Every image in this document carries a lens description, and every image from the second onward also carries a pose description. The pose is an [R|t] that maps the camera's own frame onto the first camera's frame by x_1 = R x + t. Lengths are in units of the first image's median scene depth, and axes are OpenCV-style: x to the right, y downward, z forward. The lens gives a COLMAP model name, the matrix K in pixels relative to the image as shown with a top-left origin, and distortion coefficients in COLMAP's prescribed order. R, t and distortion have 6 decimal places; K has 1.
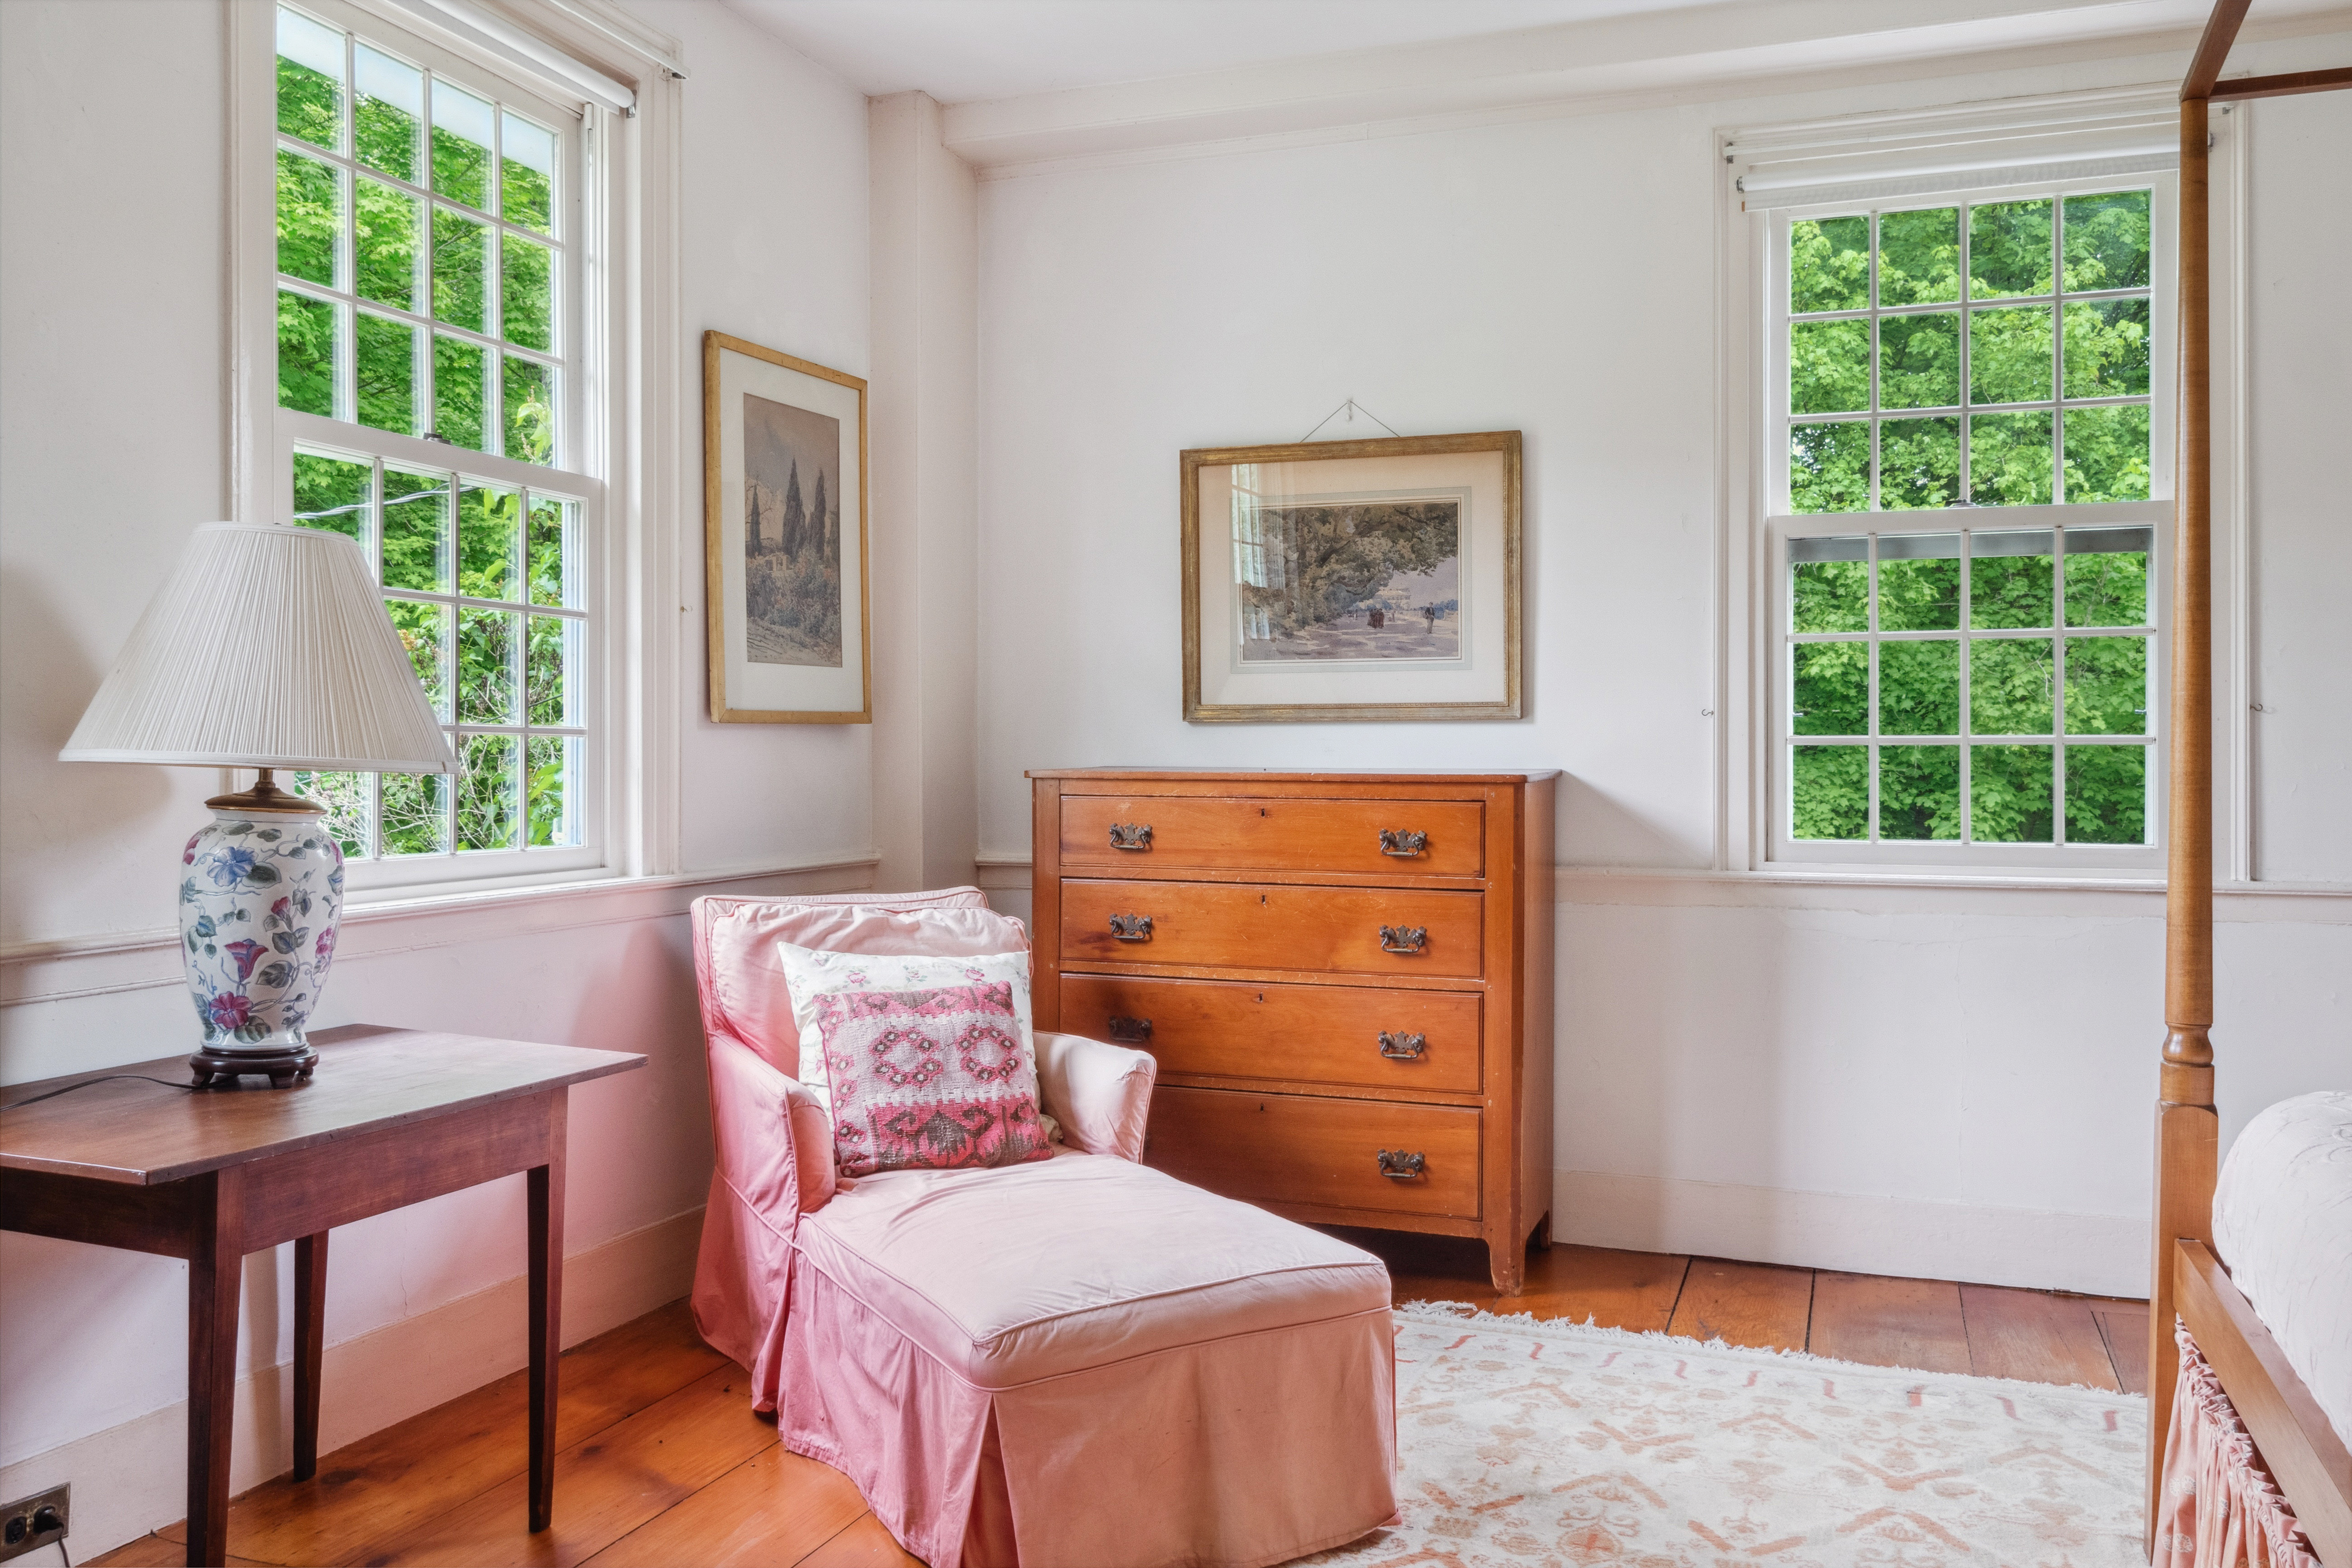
lens RADIAL K [[1931.8, 0, 1171.9], [0, 1931.8, 761.8], [0, 0, 1]] dist [0.003912, -0.002437]
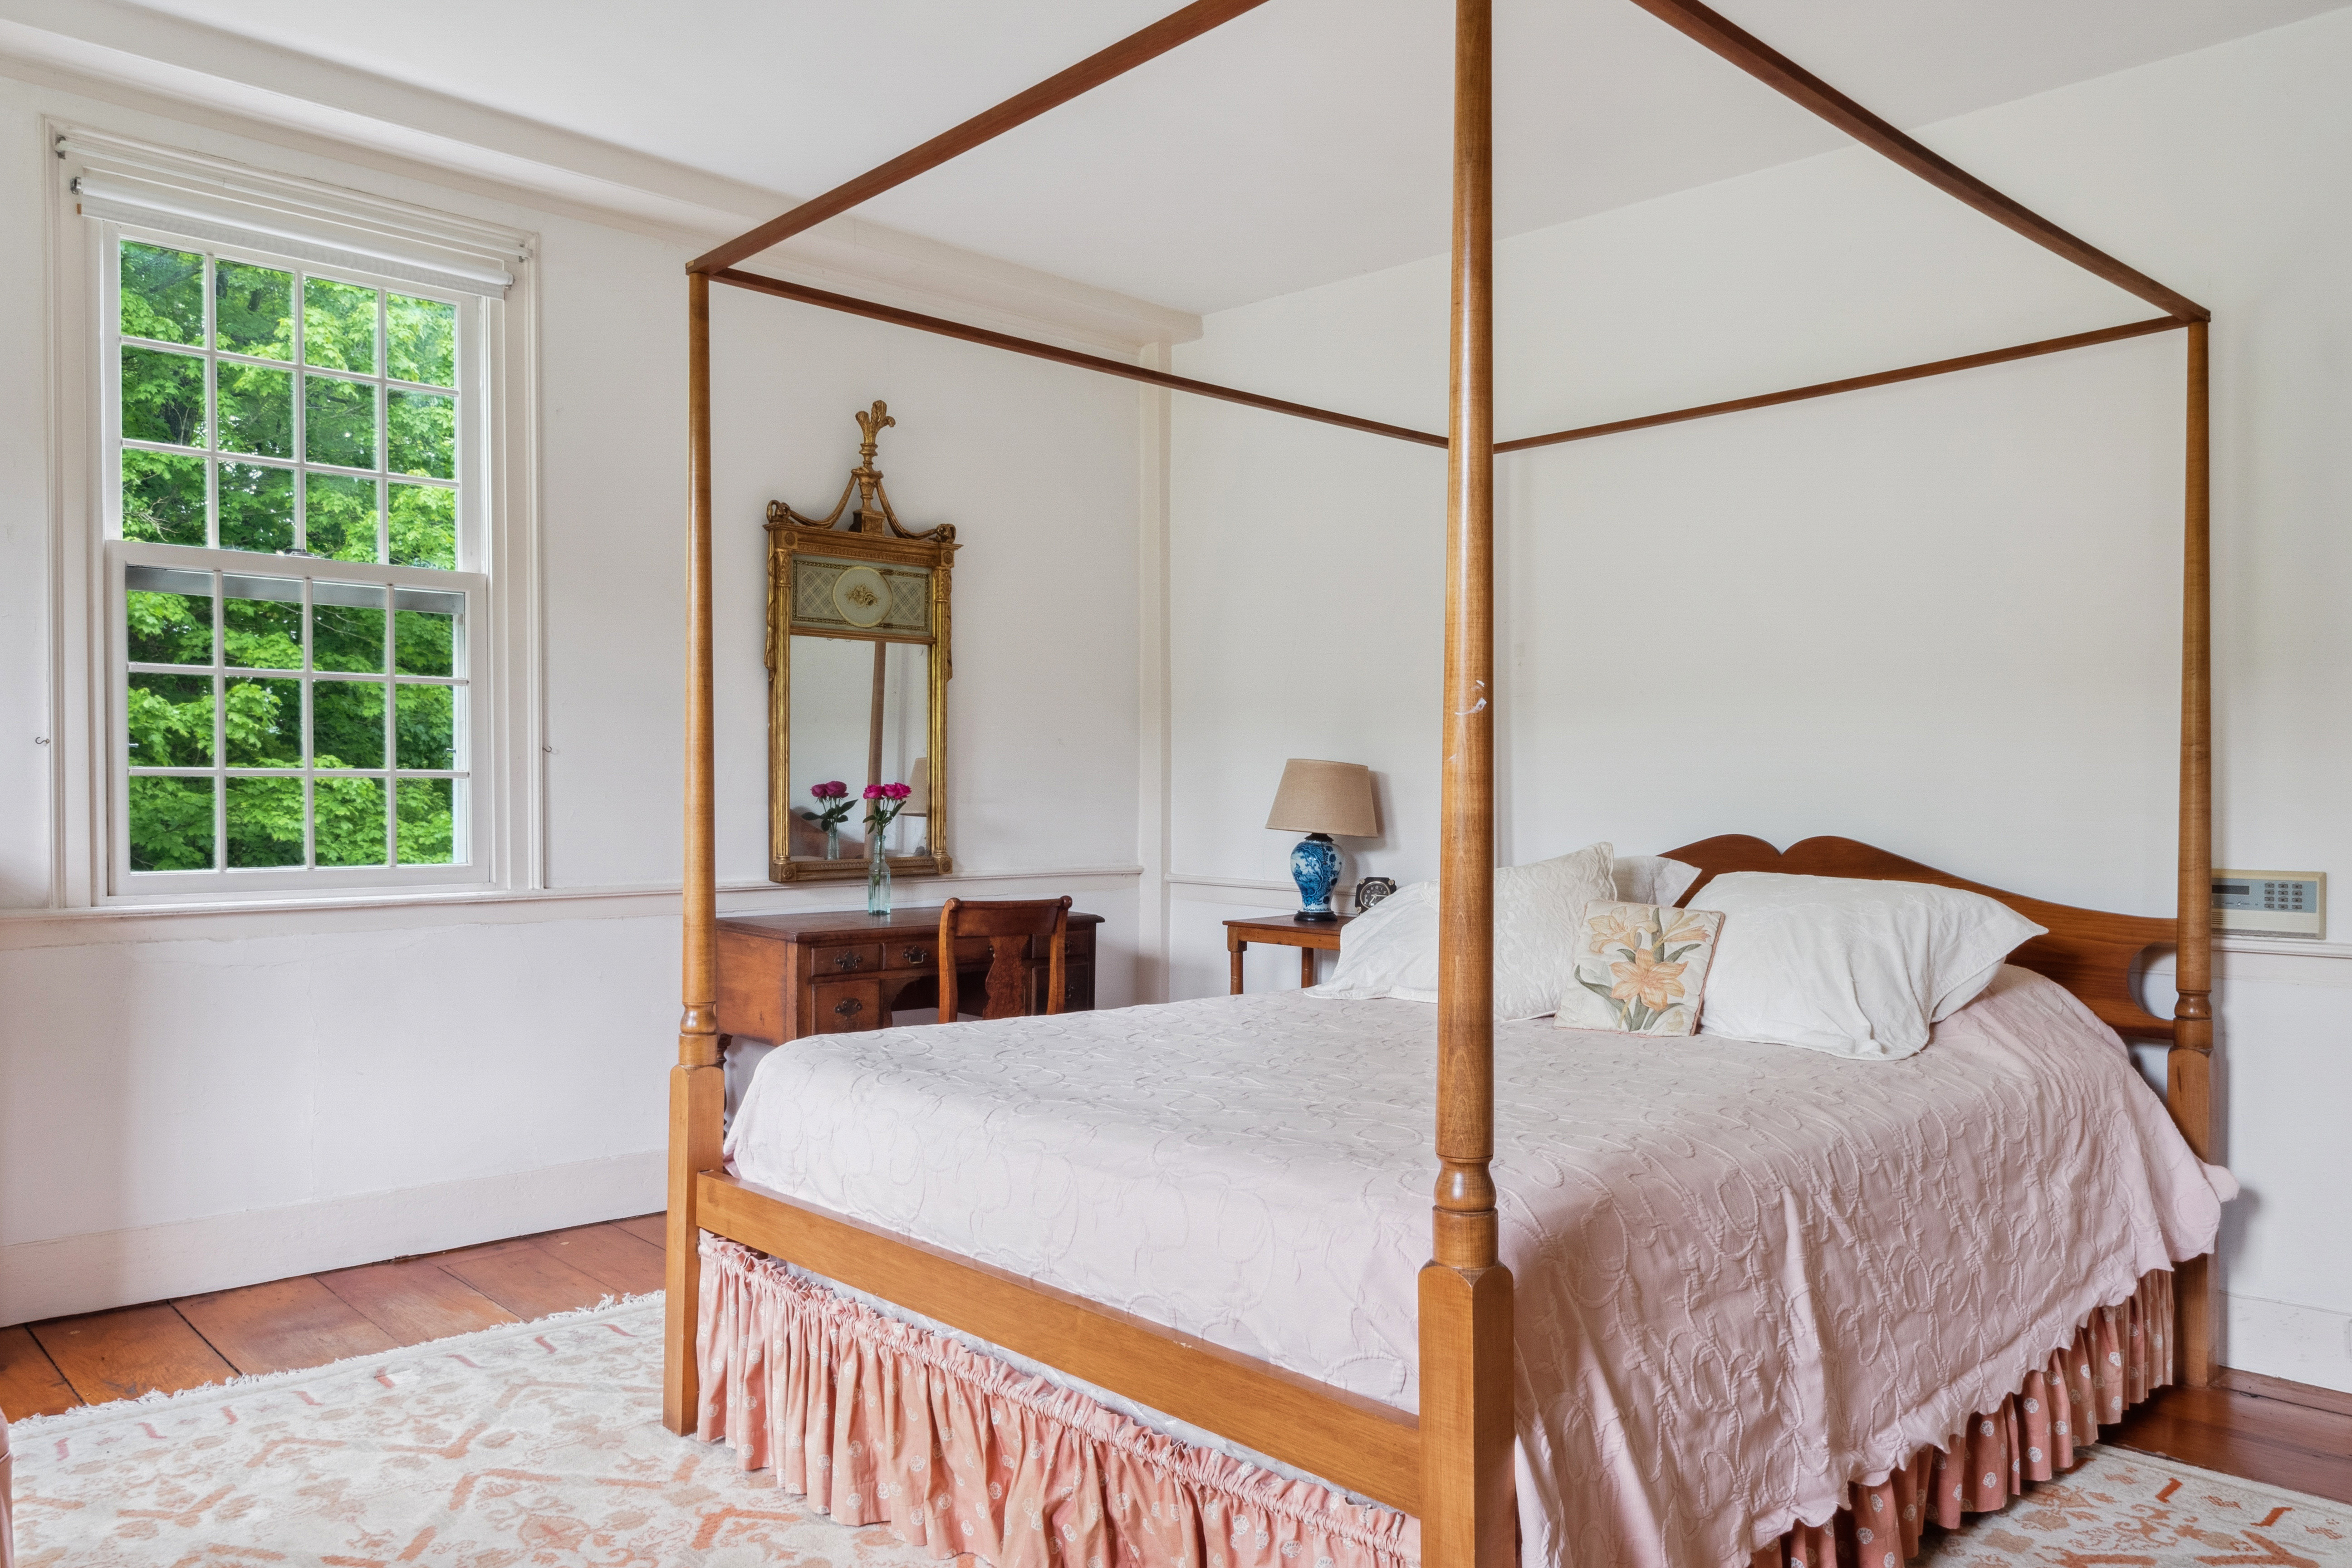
lens RADIAL K [[1655.8, 0, 1176.0], [0, 1655.8, 806.6], [0, 0, 1]] dist [0.003105, 0.002575]
pose [[0.445810, -0.008338, 0.895089, -0.242691], [-0.003397, 0.999934, 0.011007, -0.004948], [-0.895121, -0.007948, 0.445752, 0.184221]]
